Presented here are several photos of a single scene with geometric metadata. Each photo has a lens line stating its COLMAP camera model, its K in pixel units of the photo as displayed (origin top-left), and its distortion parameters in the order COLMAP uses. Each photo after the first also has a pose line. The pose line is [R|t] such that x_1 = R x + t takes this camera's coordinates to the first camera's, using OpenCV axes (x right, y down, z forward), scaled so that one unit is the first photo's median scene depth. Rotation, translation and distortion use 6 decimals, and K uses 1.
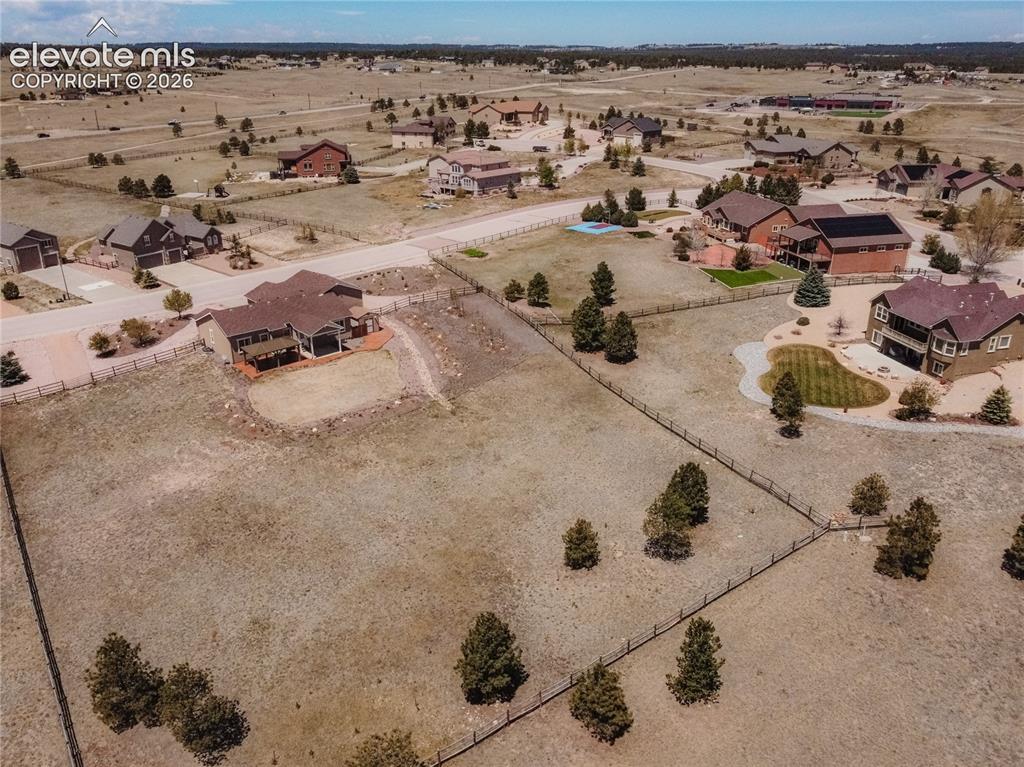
lens RADIAL K [[807.2, 0, 512.0], [0, 807.2, 383.5], [0, 0, 1]] dist [0.013745, -0.009576]
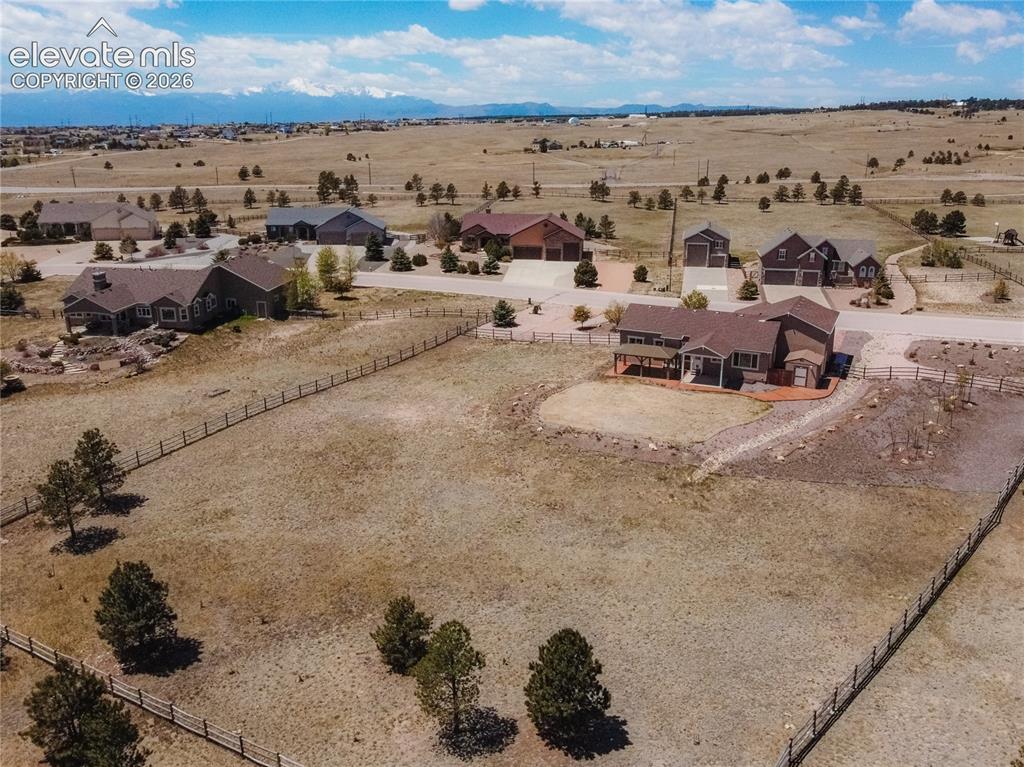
lens RADIAL K [[874.6, 0, 512.0], [0, 874.6, 383.5], [0, 0, 1]] dist [0.005469, -0.008037]
pose [[0.381157, 0.264236, -0.885945, 0.481885], [-0.352510, 0.927429, 0.124949, -0.080164], [0.854667, 0.264679, 0.446642, 0.467926]]
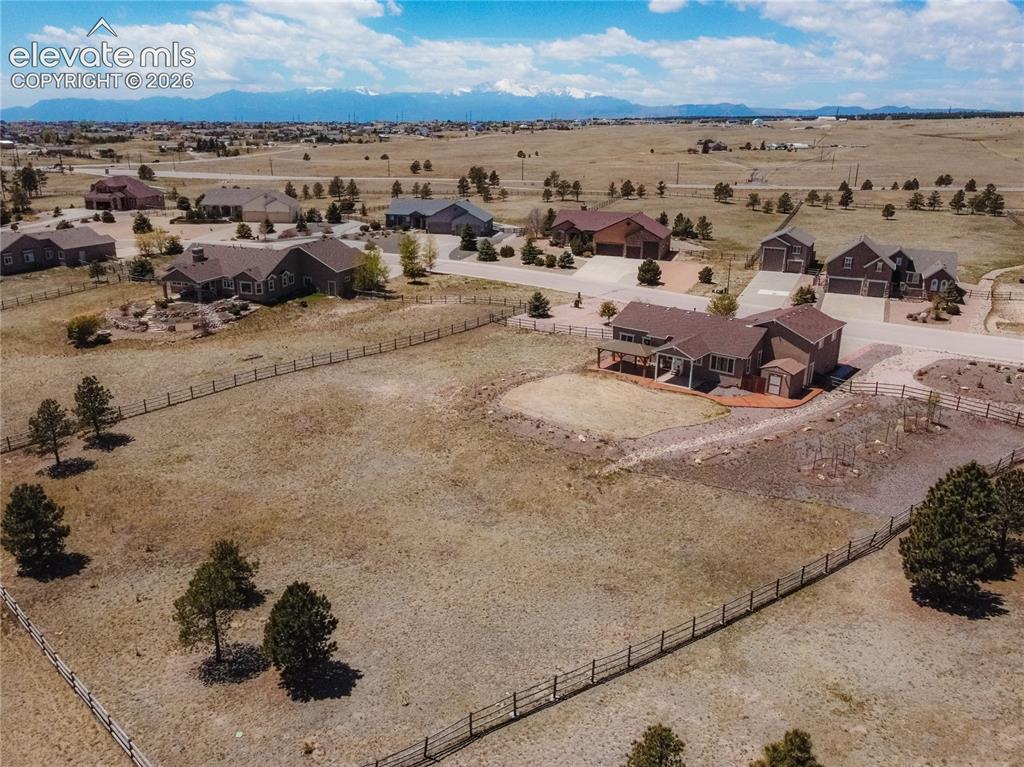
lens RADIAL K [[841.4, 0, 512.0], [0, 841.4, 383.5], [0, 0, 1]] dist [0.008686, -0.005680]
pose [[0.149856, 0.295870, -0.943400, 0.559040], [-0.388025, 0.895222, 0.219123, -0.163918], [0.909384, 0.333226, 0.248960, 0.668801]]
